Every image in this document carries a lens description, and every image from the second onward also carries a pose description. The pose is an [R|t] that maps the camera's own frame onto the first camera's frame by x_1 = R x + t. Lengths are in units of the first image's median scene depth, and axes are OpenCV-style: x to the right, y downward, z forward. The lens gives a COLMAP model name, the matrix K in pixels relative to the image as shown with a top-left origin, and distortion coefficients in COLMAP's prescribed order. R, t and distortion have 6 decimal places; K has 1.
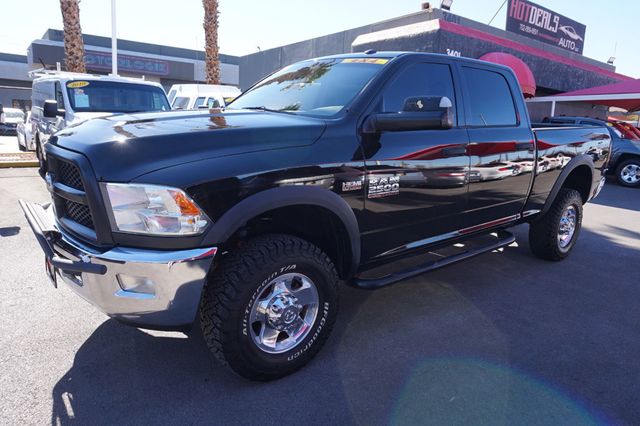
lens RADIAL K [[442.7, 0, 320.0], [0, 442.7, 213.0], [0, 0, 1]] dist [-0.008473, -0.002931]
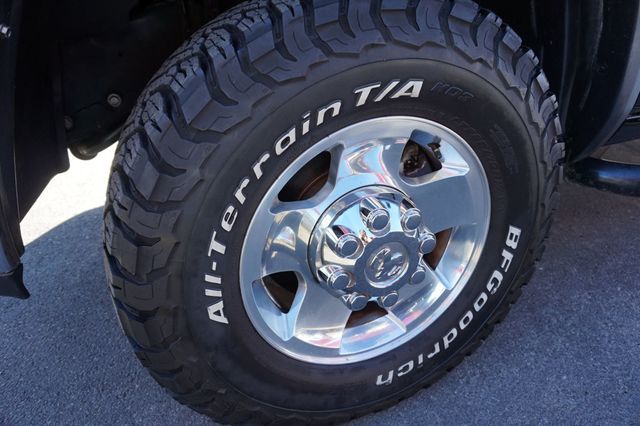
lens RADIAL K [[442.7, 0, 320.0], [0, 442.7, 213.0], [0, 0, 1]] dist [-0.008473, -0.002931]
pose [[0.955683, 0.092014, -0.279650, -0.032021], [-0.019445, 0.967556, 0.251907, 0.124585], [0.293756, -0.235306, 0.926466, 0.716604]]
